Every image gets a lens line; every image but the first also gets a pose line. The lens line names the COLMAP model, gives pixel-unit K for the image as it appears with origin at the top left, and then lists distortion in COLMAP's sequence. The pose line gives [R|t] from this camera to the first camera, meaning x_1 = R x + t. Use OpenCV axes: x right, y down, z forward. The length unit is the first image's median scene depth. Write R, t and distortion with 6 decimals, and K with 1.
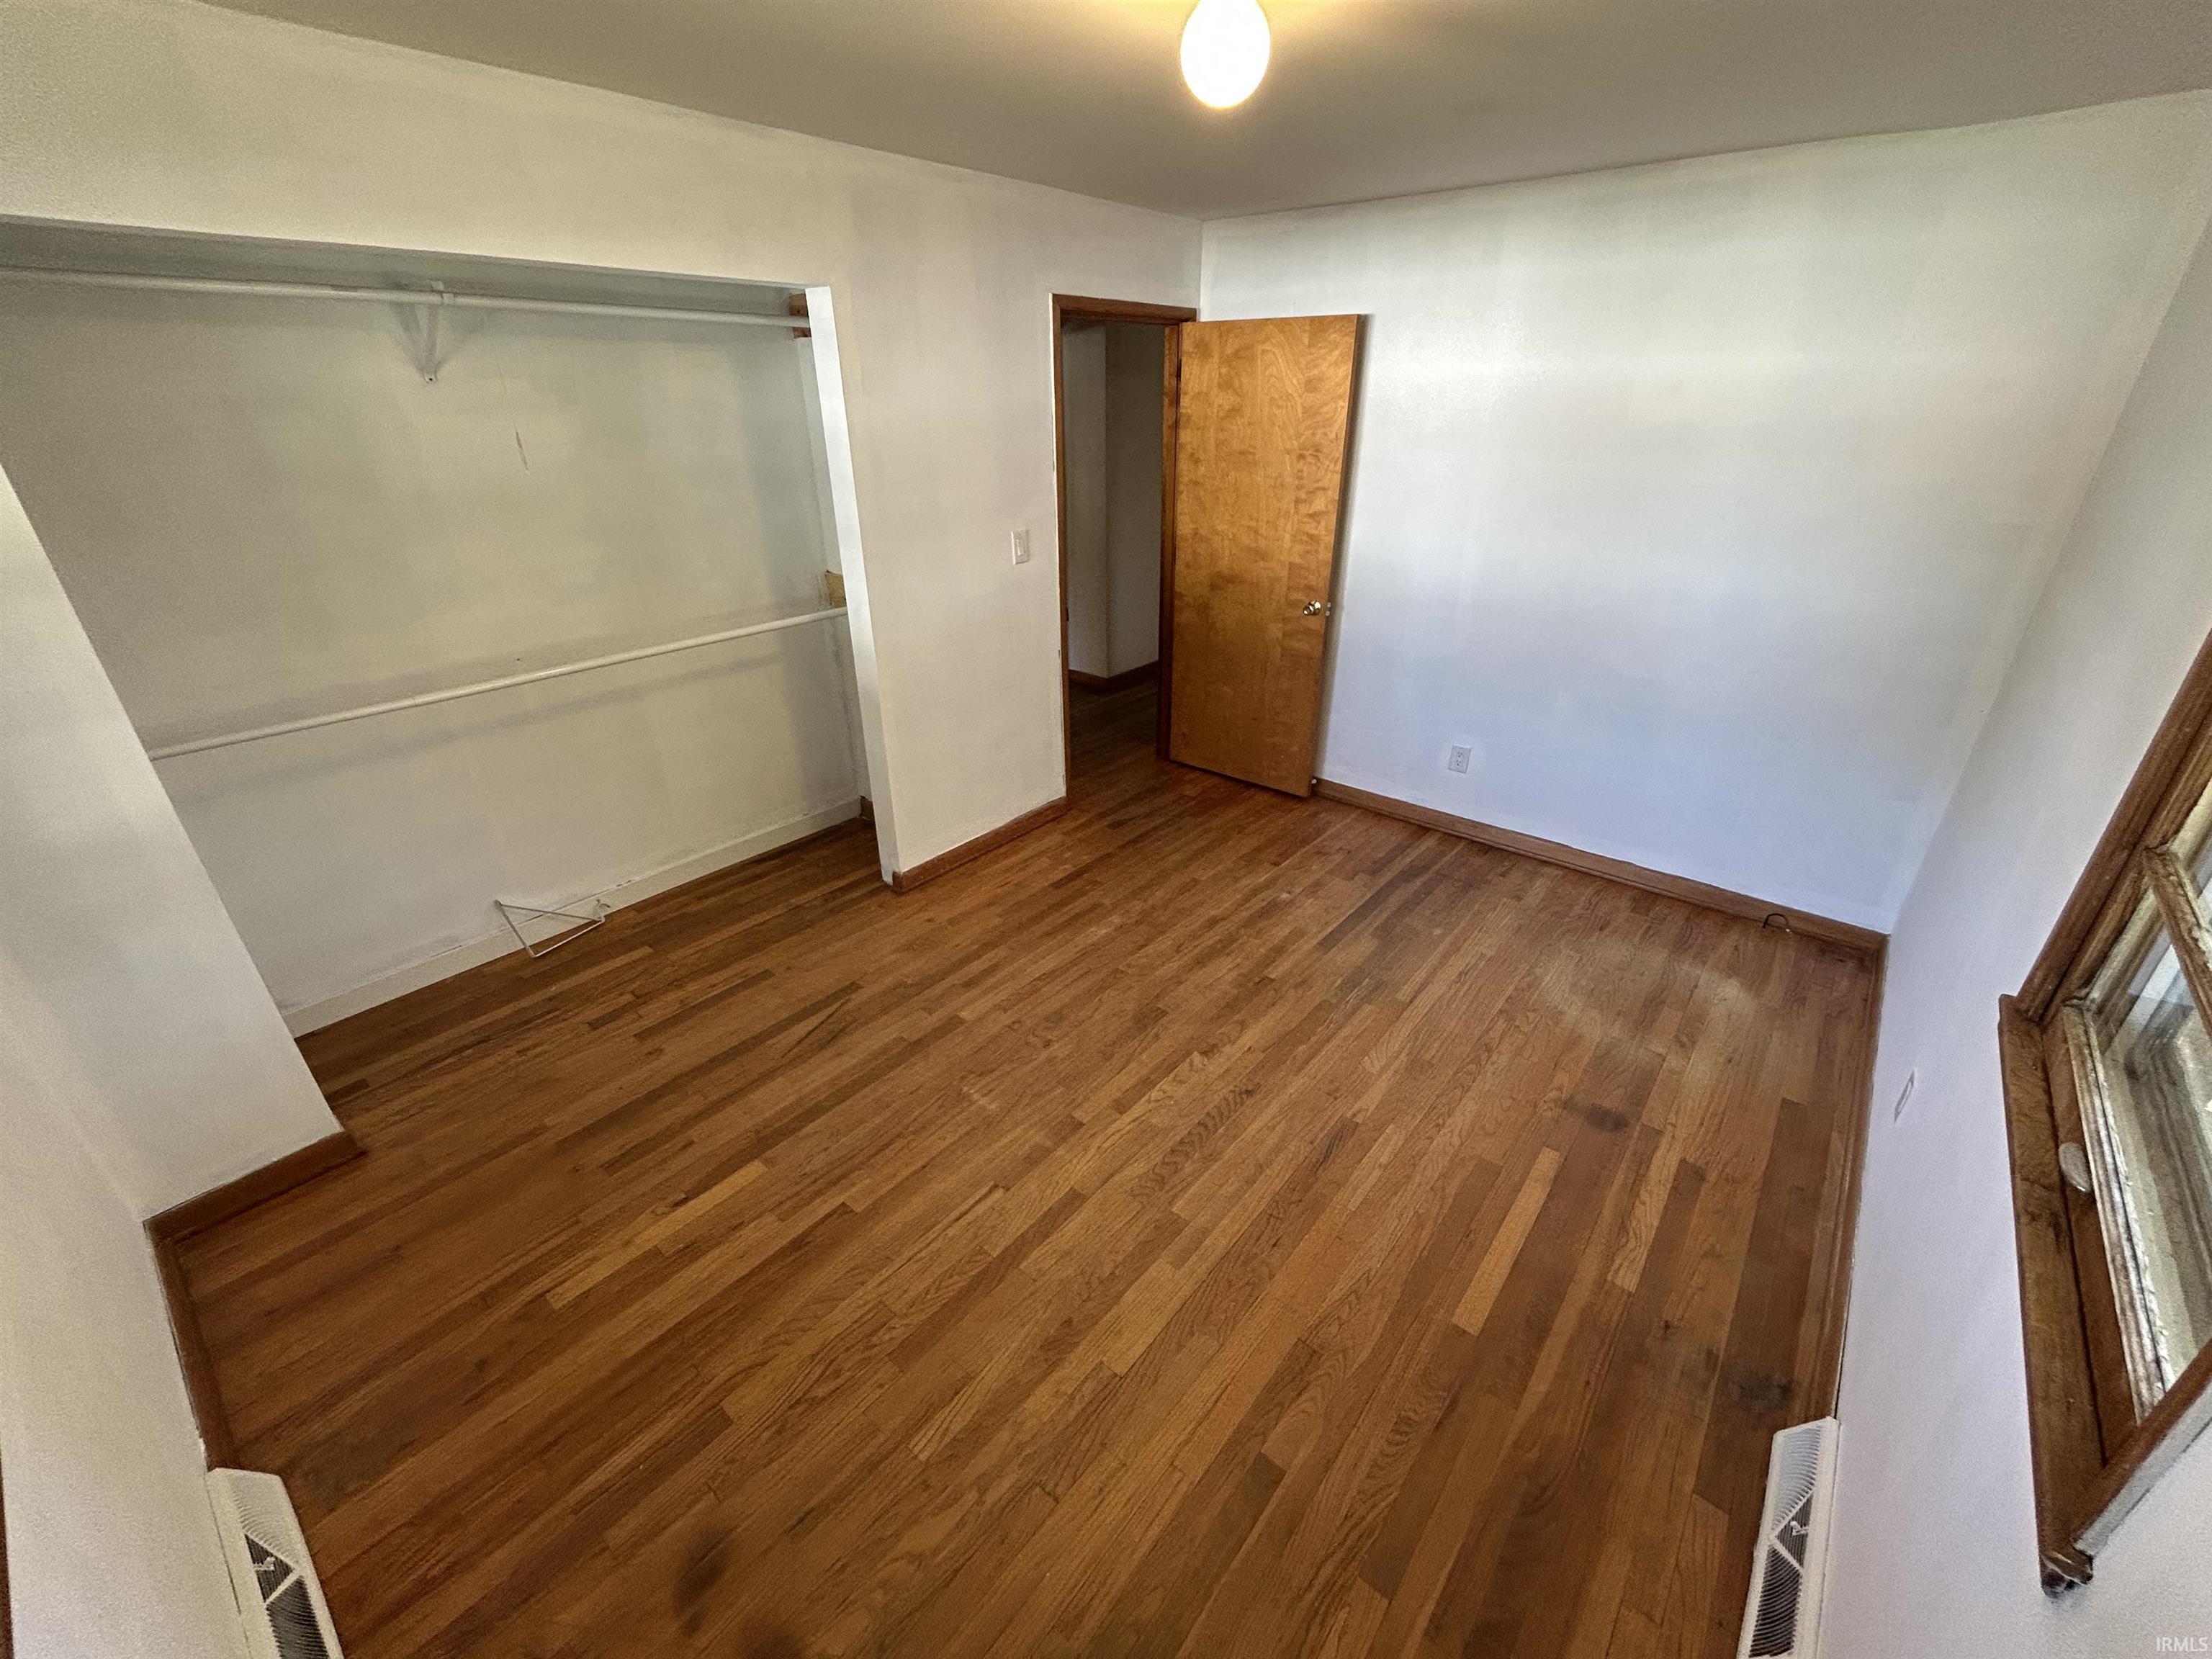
lens RADIAL K [[902.7, 0, 1098.5], [0, 902.7, 818.6], [0, 0, 1]] dist [0.001642, 0.001720]
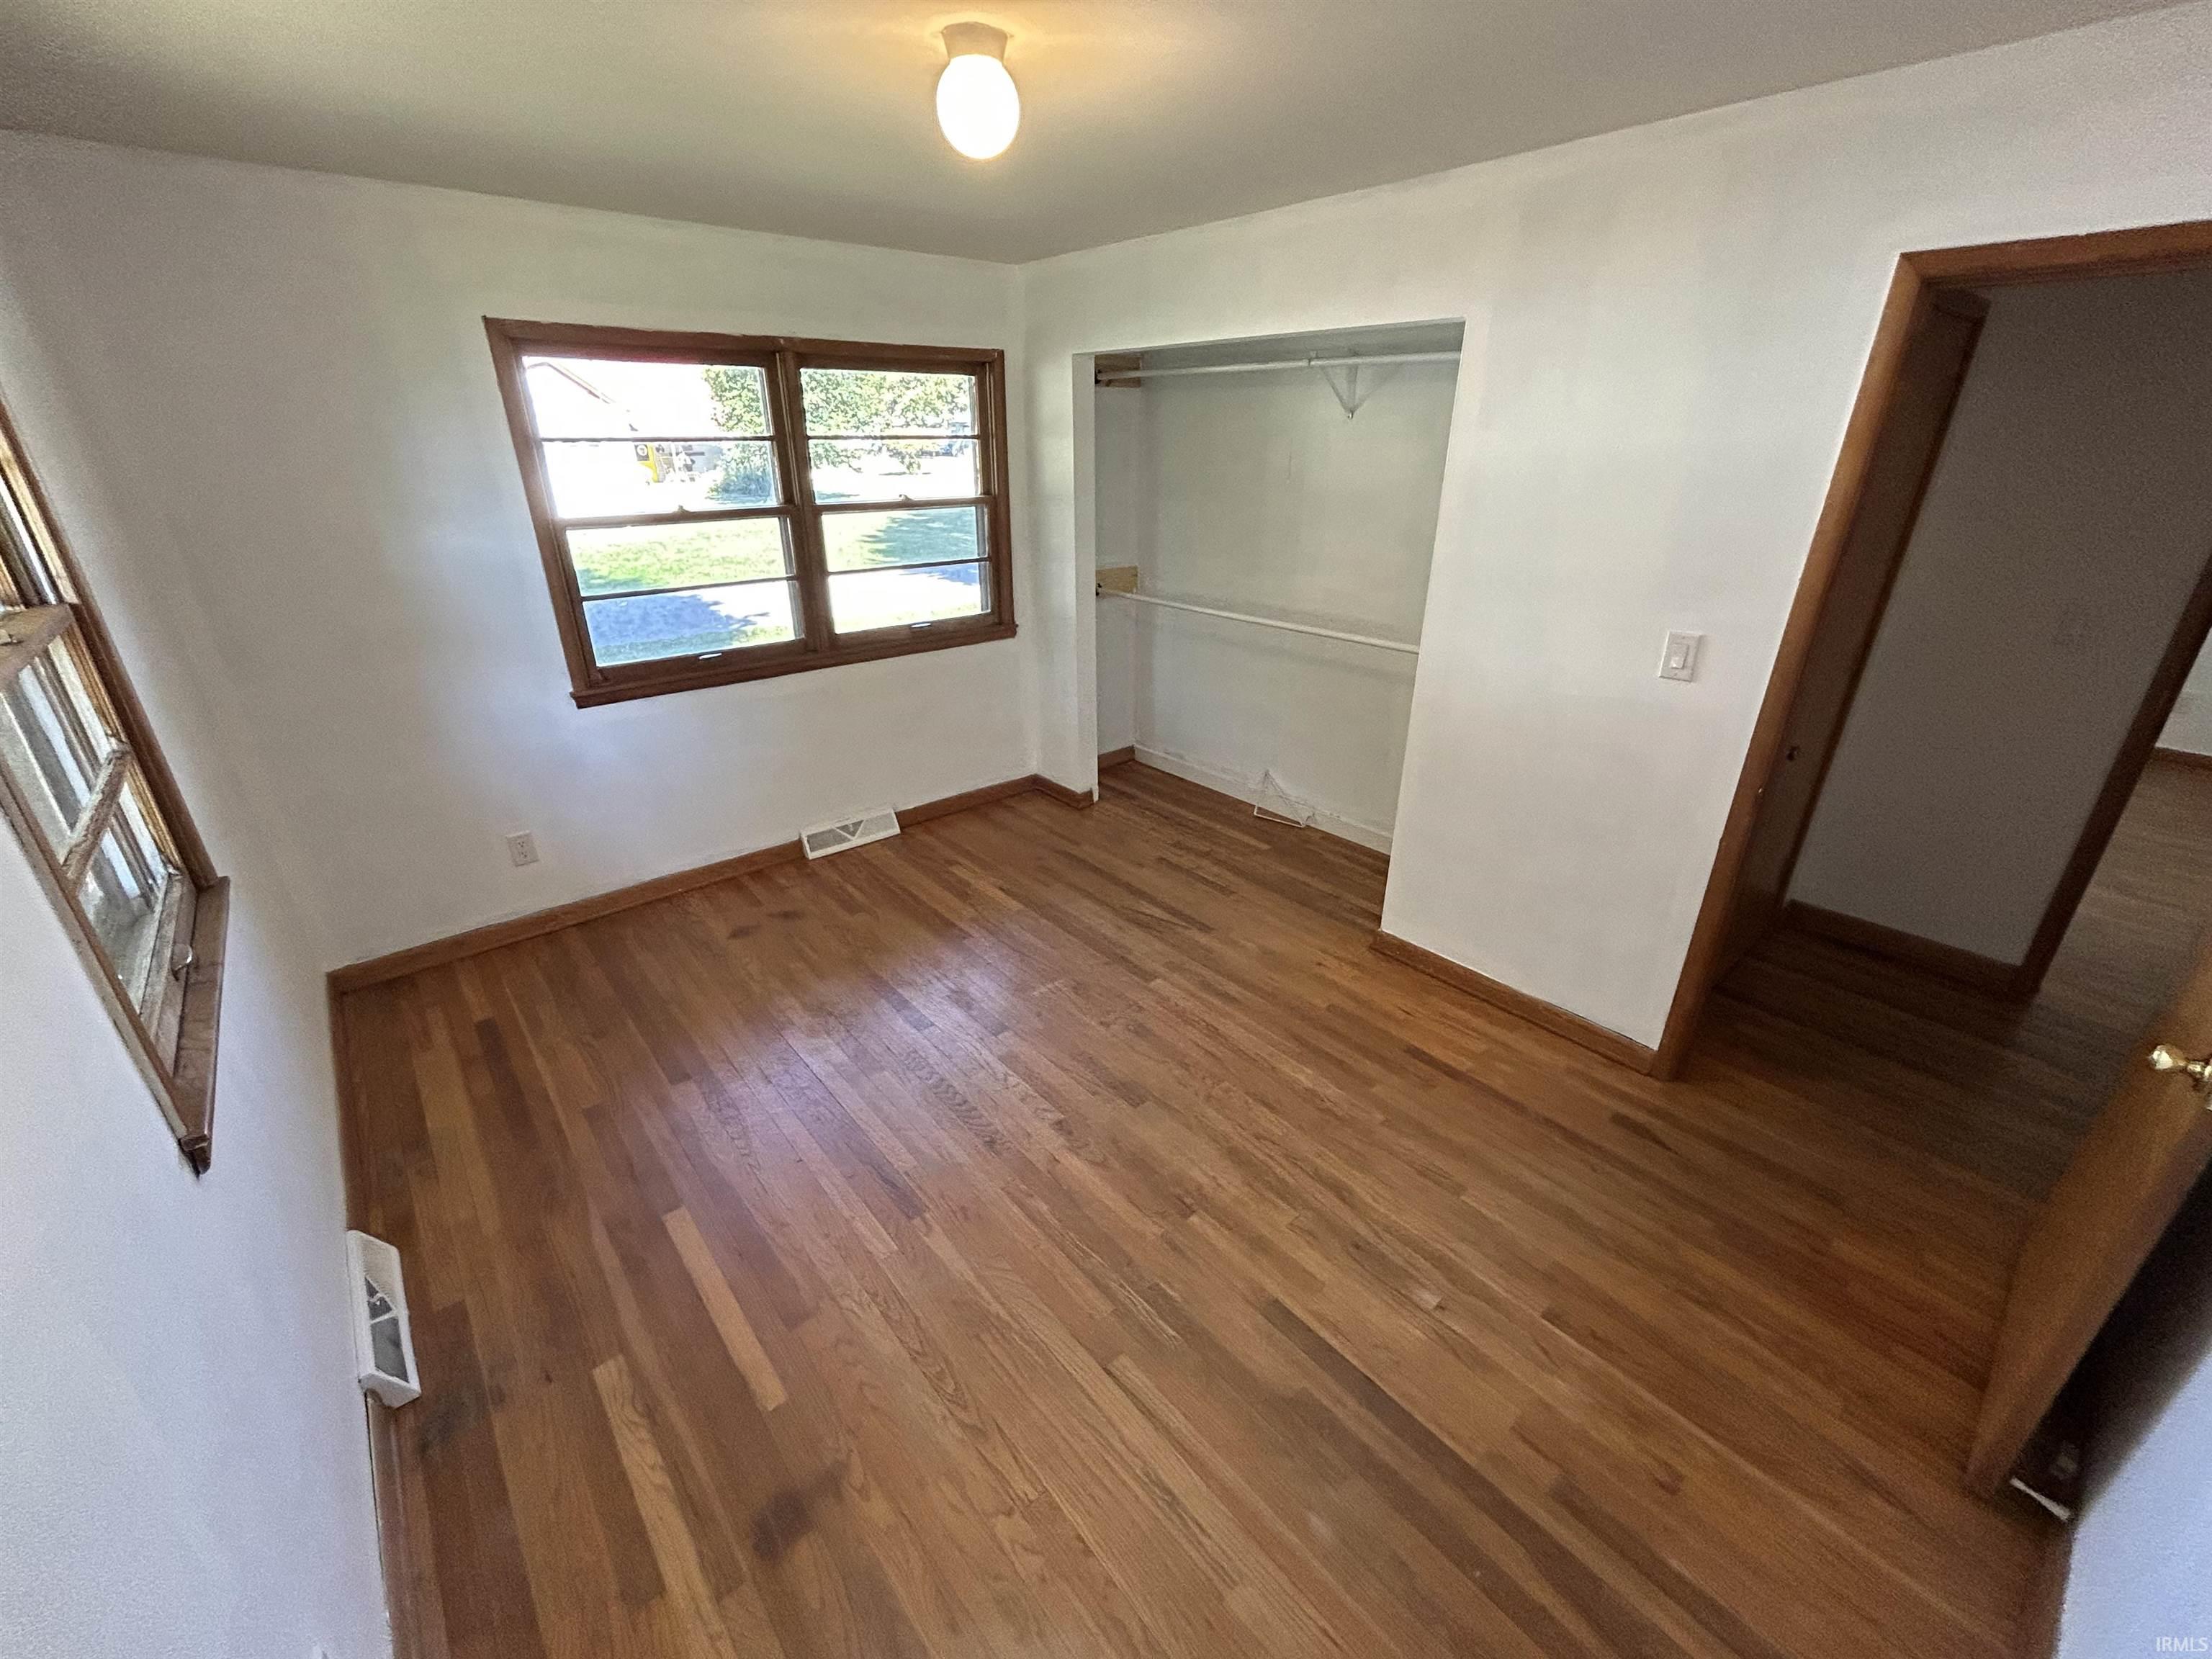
lens RADIAL K [[902.7, 0, 1124.5], [0, 902.7, 828.4], [0, 0, 1]] dist [0.001642, 0.001720]
pose [[-0.149824, 0.402088, -0.903260, 0.785183], [-0.425939, 0.798200, 0.425972, -0.388584], [0.892260, 0.448555, 0.051675, 0.826873]]
